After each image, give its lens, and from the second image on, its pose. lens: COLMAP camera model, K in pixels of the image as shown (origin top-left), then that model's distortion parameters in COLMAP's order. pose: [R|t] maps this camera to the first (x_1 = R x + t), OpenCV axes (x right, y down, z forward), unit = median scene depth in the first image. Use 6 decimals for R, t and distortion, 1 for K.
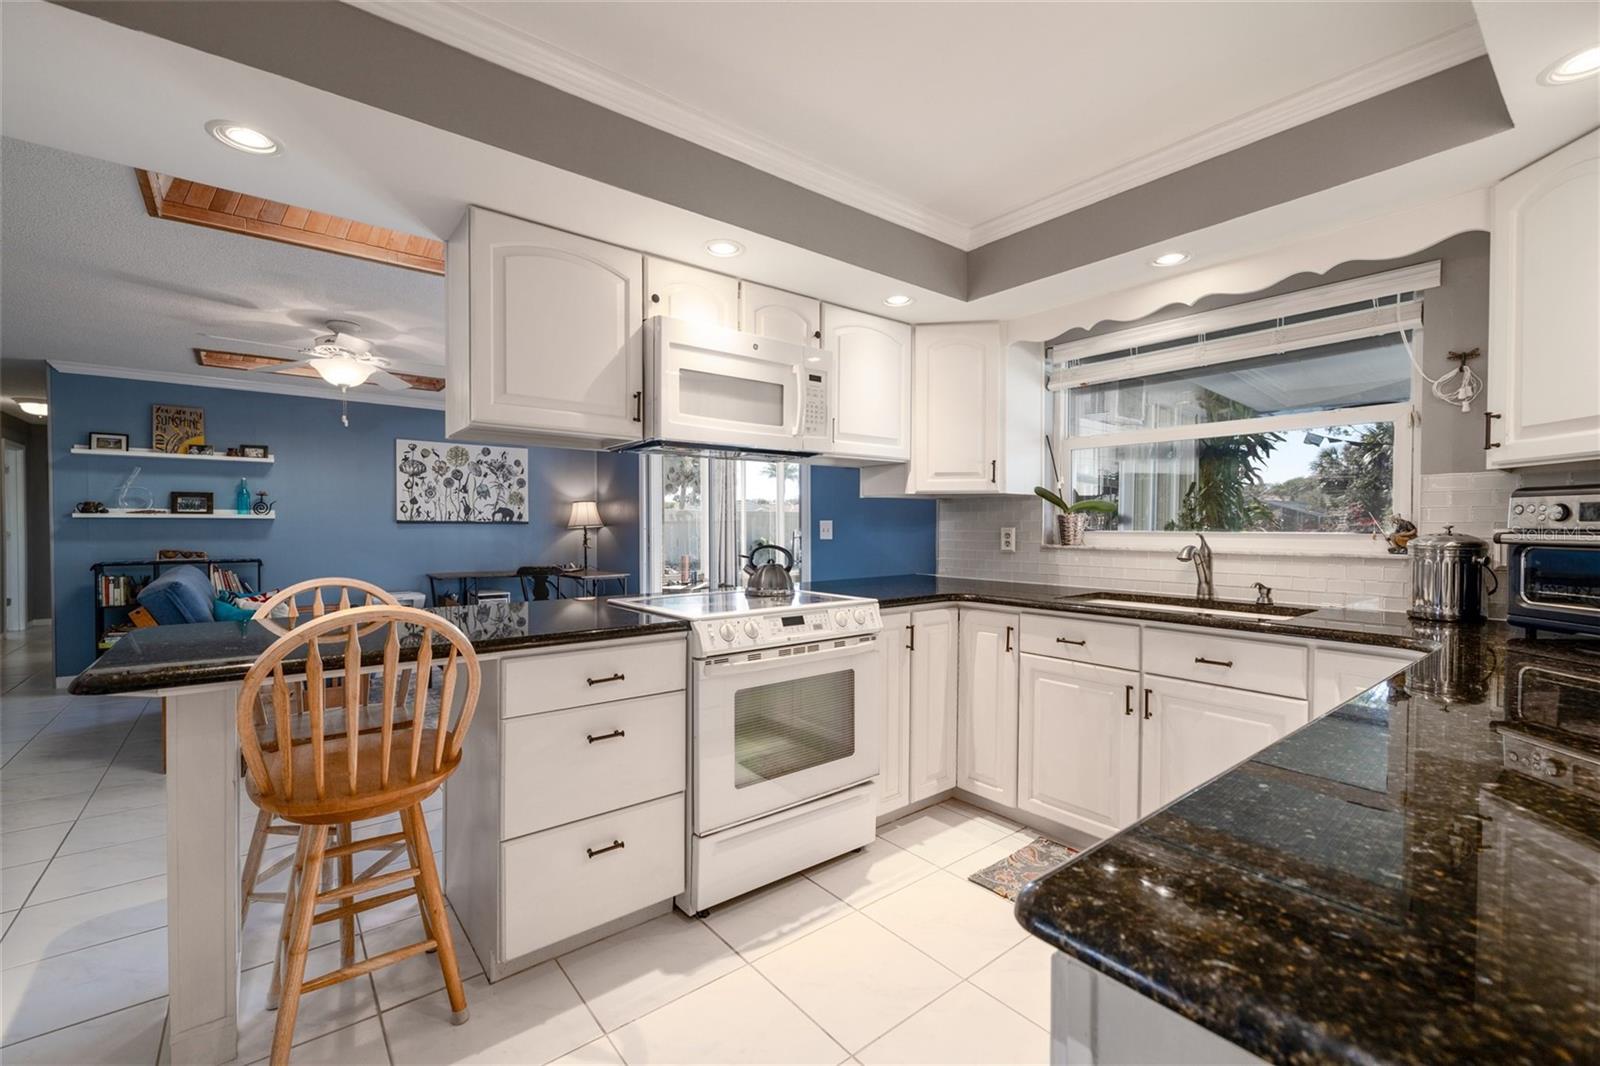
lens RADIAL K [[689.0, 0, 805.1], [0, 689.0, 532.4], [0, 0, 1]] dist [0.001299, -0.000200]
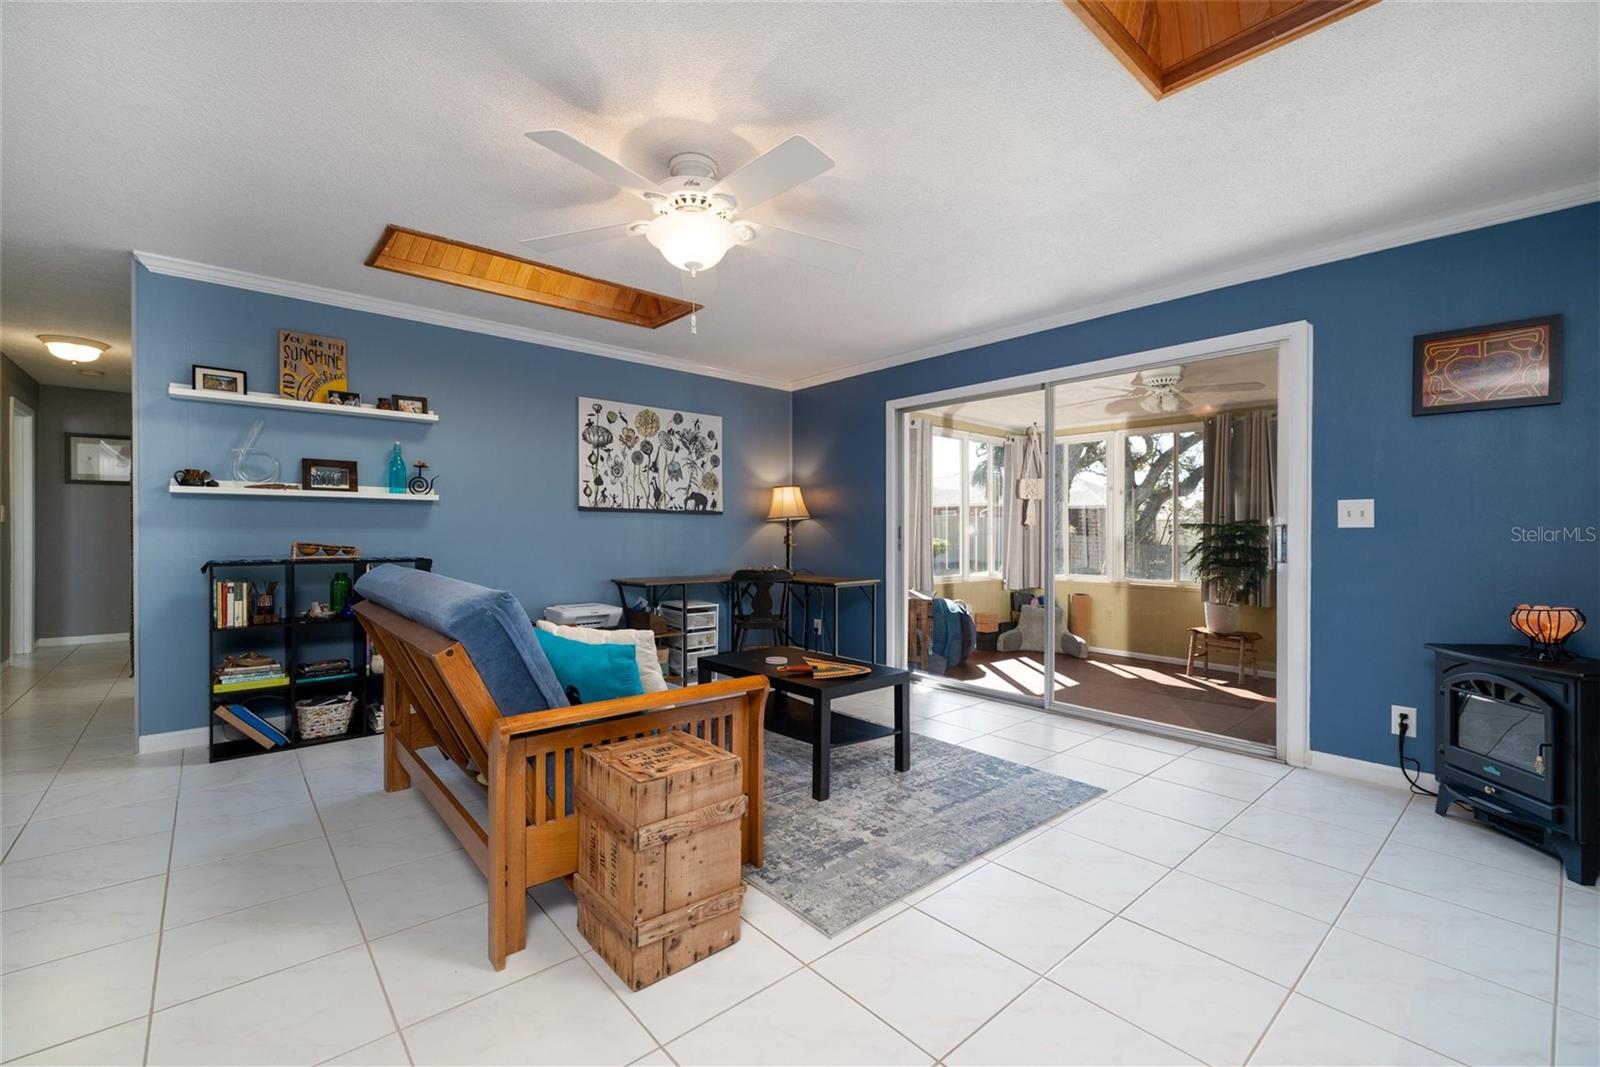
lens RADIAL K [[689.0, 0, 797.6], [0, 689.0, 529.9], [0, 0, 1]] dist [0.001299, -0.000200]
pose [[0.999317, 0.003670, 0.036778, -0.379506], [-0.003175, 0.999904, -0.013492, 0.016329], [-0.036824, 0.013366, 0.999232, 0.251534]]
